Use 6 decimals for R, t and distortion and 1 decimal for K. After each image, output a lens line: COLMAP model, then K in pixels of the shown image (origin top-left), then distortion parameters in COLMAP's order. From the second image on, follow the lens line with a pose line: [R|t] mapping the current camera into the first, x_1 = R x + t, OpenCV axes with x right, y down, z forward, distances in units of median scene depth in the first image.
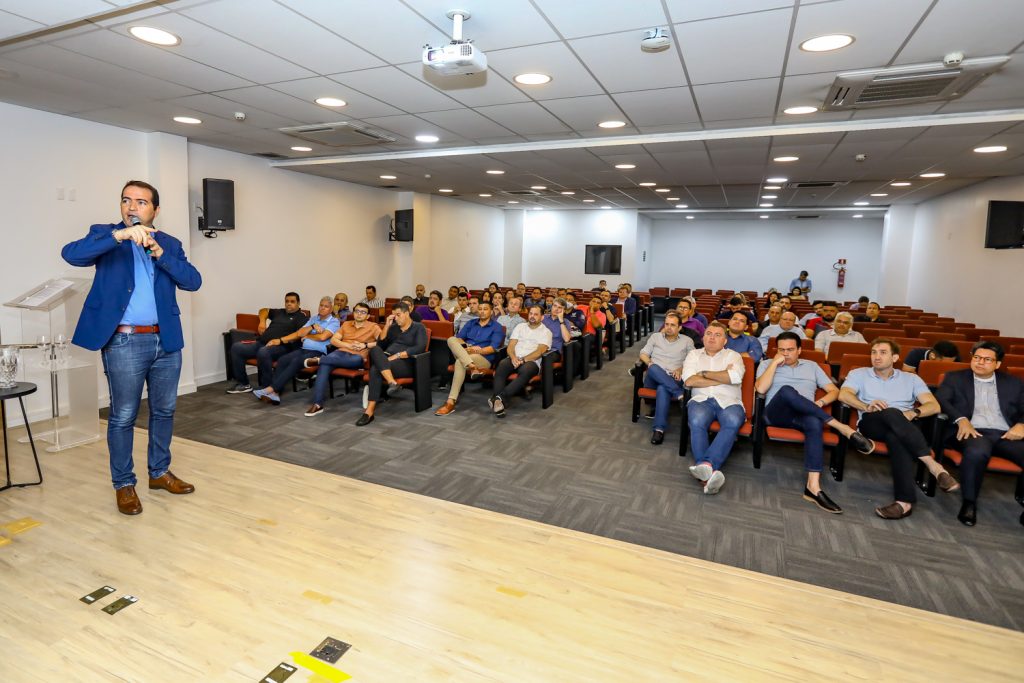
lens RADIAL K [[532.0, 0, 512.0], [0, 532.0, 341.5], [0, 0, 1]] dist [-0.003720, 0.003191]
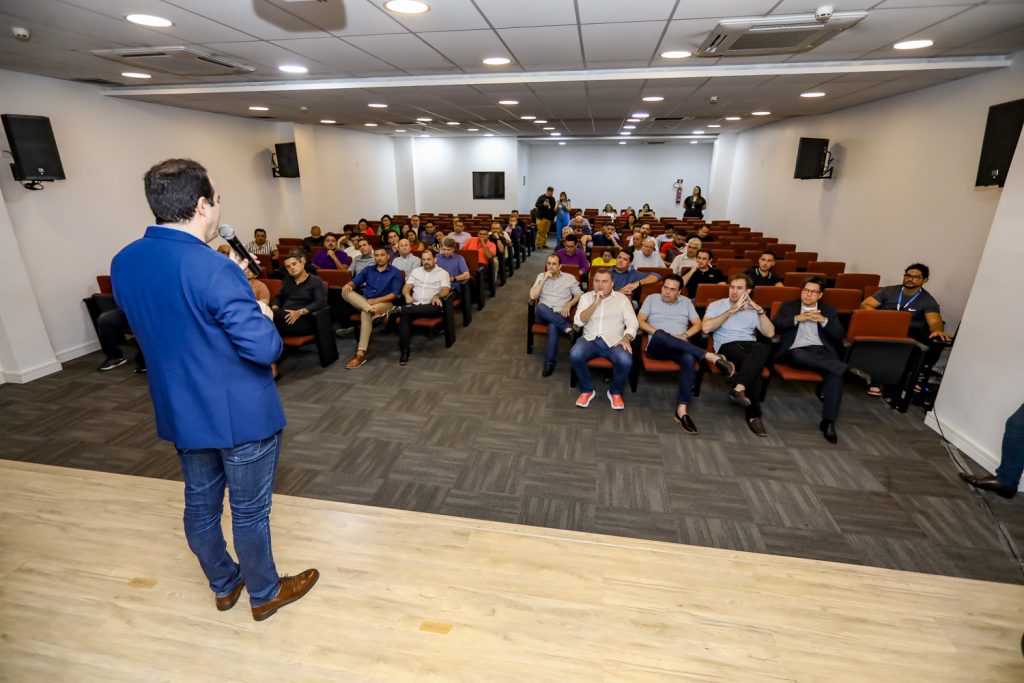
lens RADIAL K [[437.8, 0, 512.0], [0, 437.8, 341.5], [0, 0, 1]] dist [-0.000651, 0.001191]
pose [[0.974848, -0.091339, 0.203296, 0.009476], [0.046135, 0.975108, 0.216879, -0.100508], [-0.218045, -0.202045, 0.954795, 0.160652]]
